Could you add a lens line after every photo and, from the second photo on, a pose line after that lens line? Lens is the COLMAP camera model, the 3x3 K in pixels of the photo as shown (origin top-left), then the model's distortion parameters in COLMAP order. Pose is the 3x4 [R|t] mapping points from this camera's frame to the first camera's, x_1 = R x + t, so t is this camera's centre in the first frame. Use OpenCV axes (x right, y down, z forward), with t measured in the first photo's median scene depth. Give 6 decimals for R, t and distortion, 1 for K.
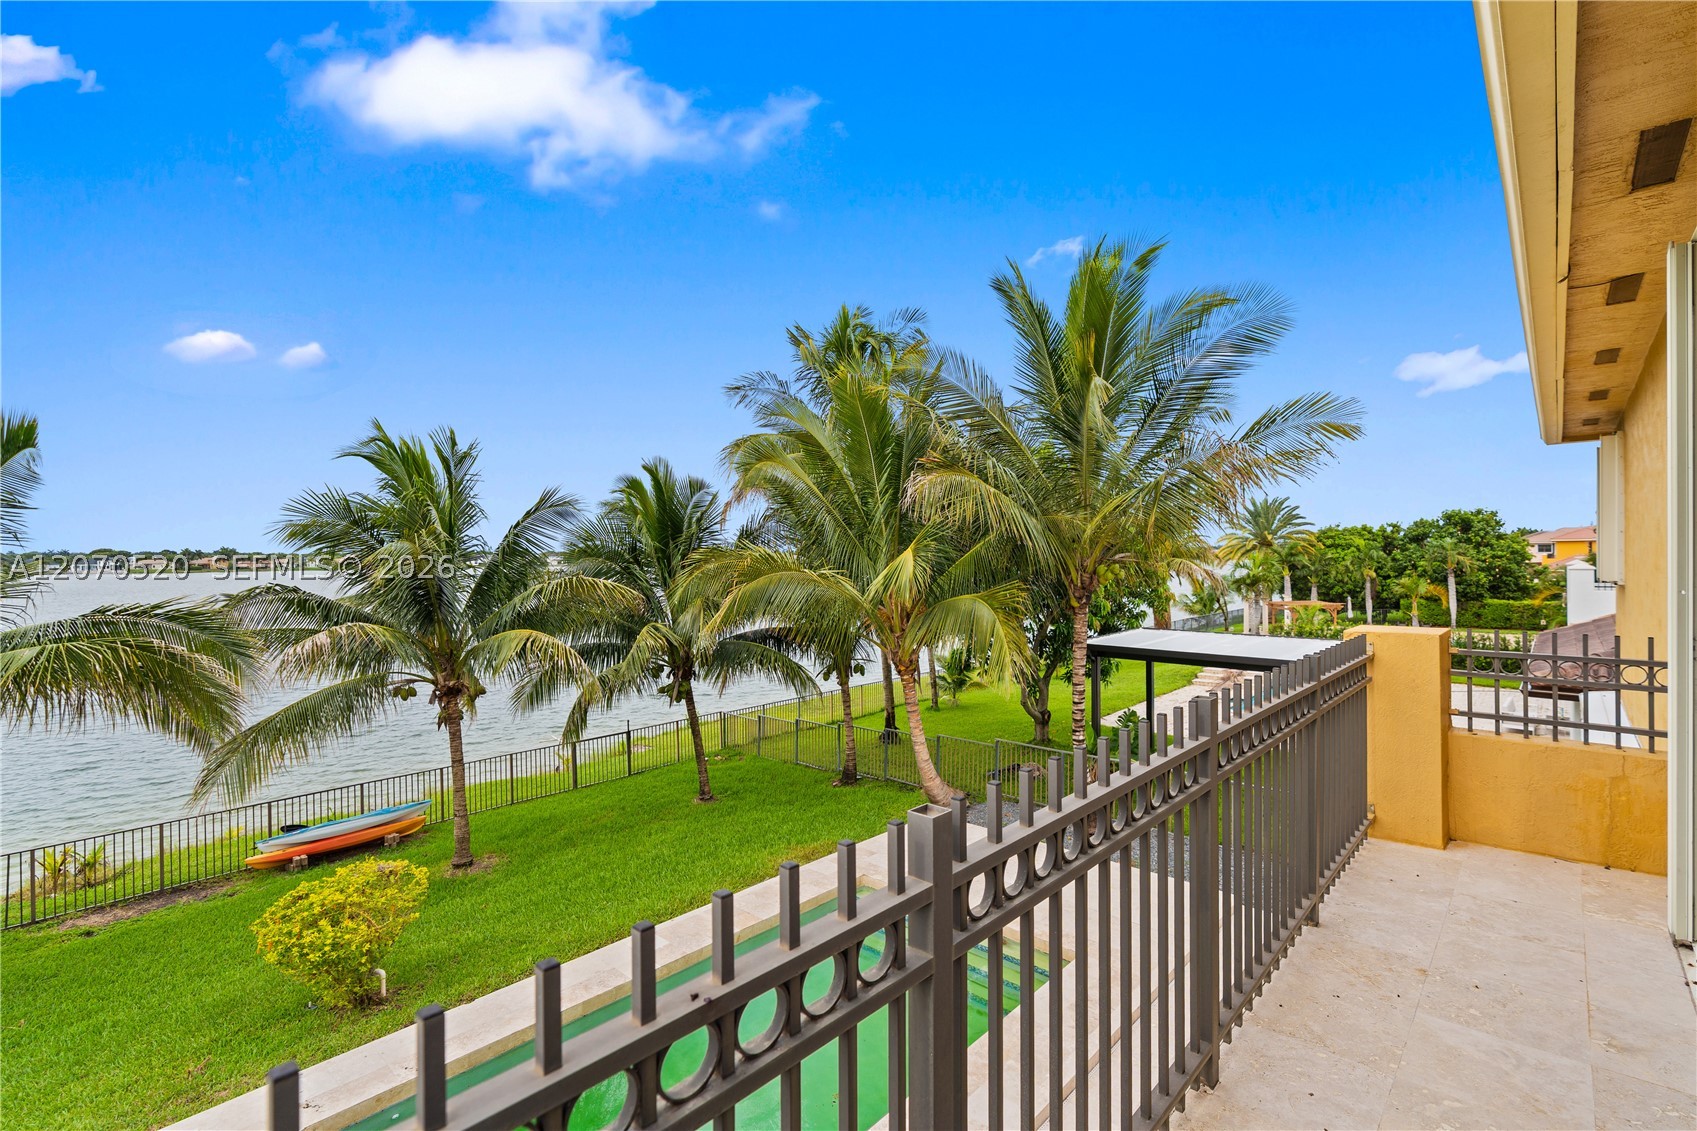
lens RADIAL K [[782.2, 0, 853.9], [0, 782.2, 558.6], [0, 0, 1]] dist [-0.000781, 0.000727]
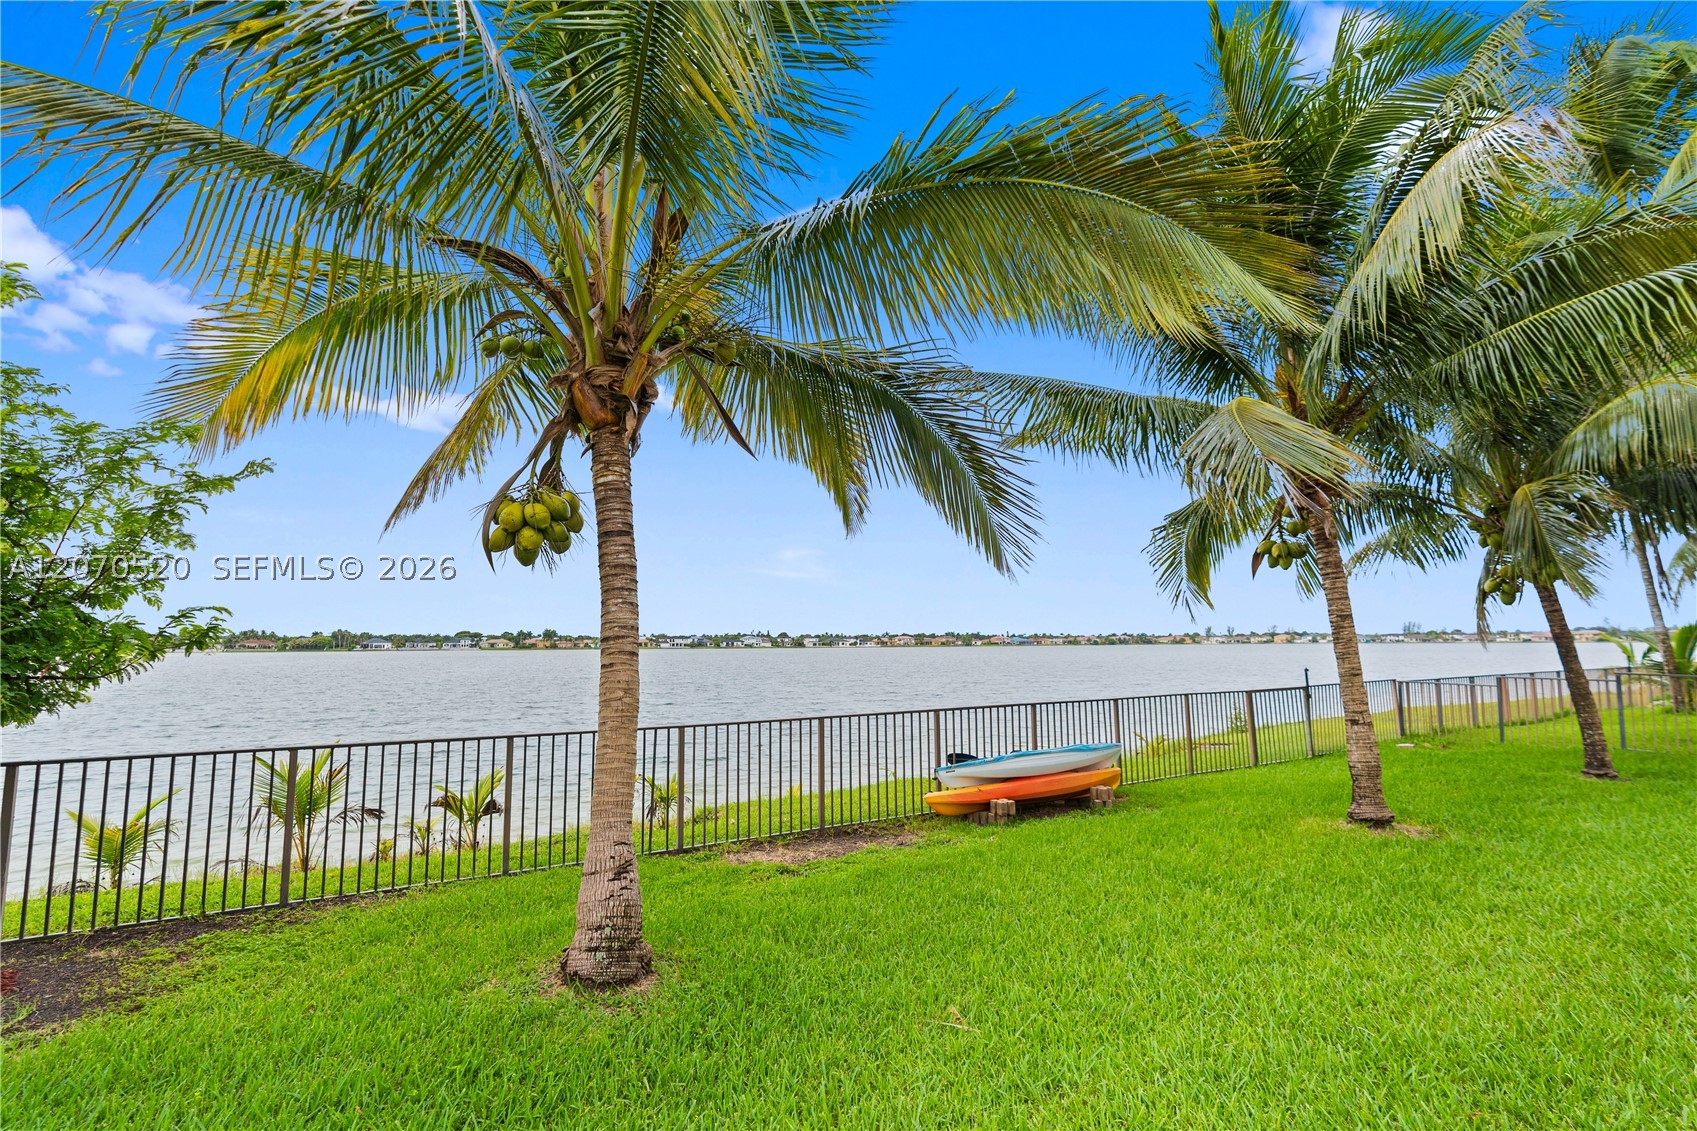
lens RADIAL K [[782.2, 0, 847.5], [0, 782.2, 562.9], [0, 0, 1]] dist [-0.000781, 0.000727]
pose [[0.953933, -0.031104, -0.298401, -0.615742], [-0.000984, 0.994282, -0.106786, 0.258805], [0.300017, 0.102160, 0.948448, 0.384455]]
